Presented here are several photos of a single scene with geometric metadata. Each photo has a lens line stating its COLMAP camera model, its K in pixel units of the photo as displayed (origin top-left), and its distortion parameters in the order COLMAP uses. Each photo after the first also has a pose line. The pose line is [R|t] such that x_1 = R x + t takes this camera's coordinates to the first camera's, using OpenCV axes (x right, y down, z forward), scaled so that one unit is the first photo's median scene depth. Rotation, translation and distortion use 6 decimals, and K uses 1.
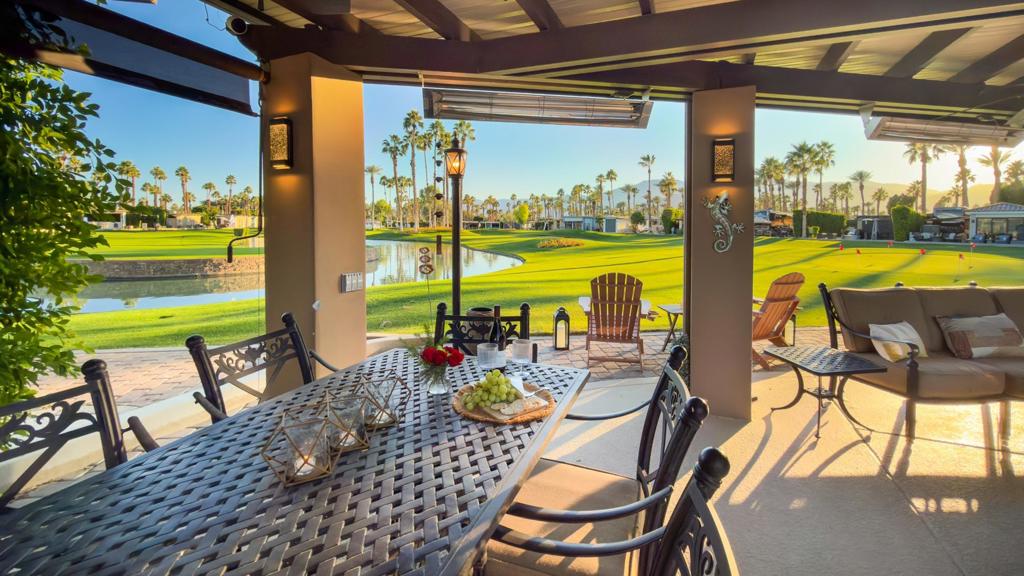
lens RADIAL K [[434.7, 0, 545.3], [0, 434.7, 243.9], [0, 0, 1]] dist [-0.009151, 0.004107]
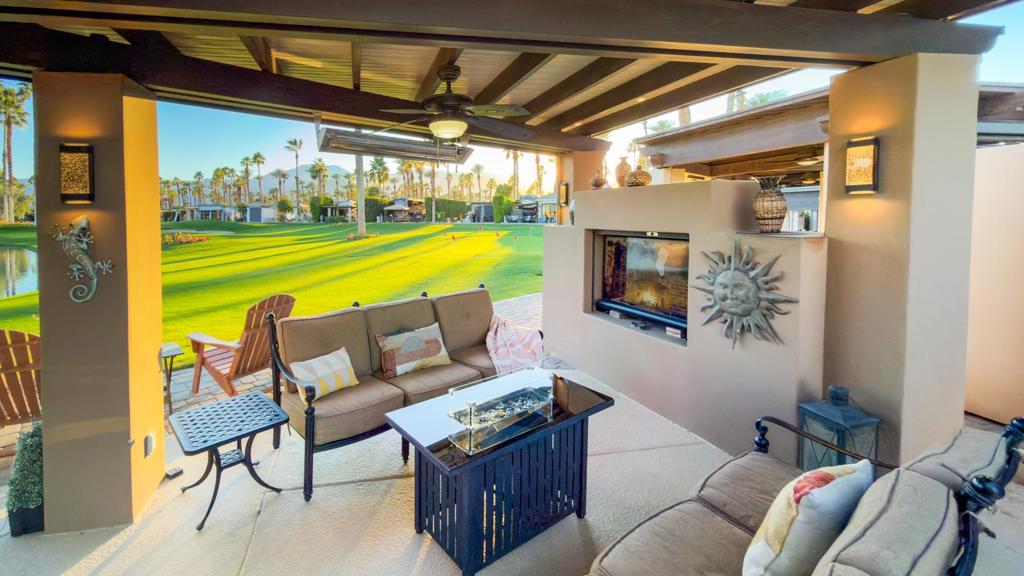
lens RADIAL K [[434.7, 0, 455.9], [0, 434.7, 226.1], [0, 0, 1]] dist [-0.009151, 0.004107]
pose [[0.843518, -0.038428, 0.535725, 0.405531], [0.043381, 0.999053, 0.003358, -0.060249], [-0.535347, 0.020408, 0.844386, 0.041544]]
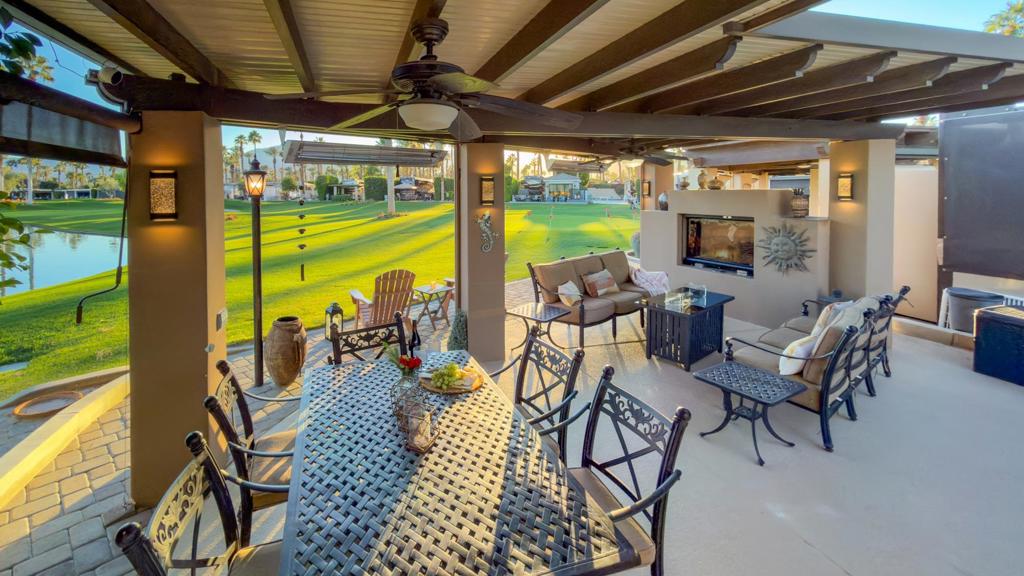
lens RADIAL K [[434.7, 0, 467.3], [0, 434.7, 194.6], [0, 0, 1]] dist [-0.009151, 0.004107]
pose [[0.818815, -0.024564, 0.573531, -0.361900], [0.041728, 0.998988, -0.016788, -0.112104], [-0.572539, 0.037678, 0.819012, -0.142078]]
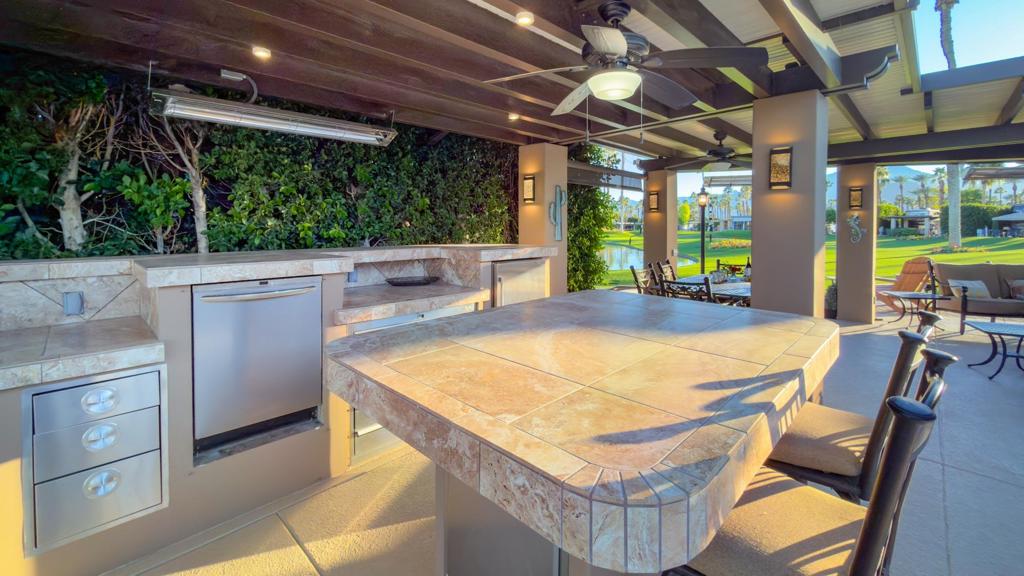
lens RADIAL K [[434.7, 0, 506.7], [0, 434.7, 237.4], [0, 0, 1]] dist [-0.009151, 0.004107]
pose [[0.906389, 0.000236, -0.422445, -0.168194], [-0.008049, 0.999828, -0.016712, 0.031779], [0.422368, 0.018548, 0.906235, -1.155314]]
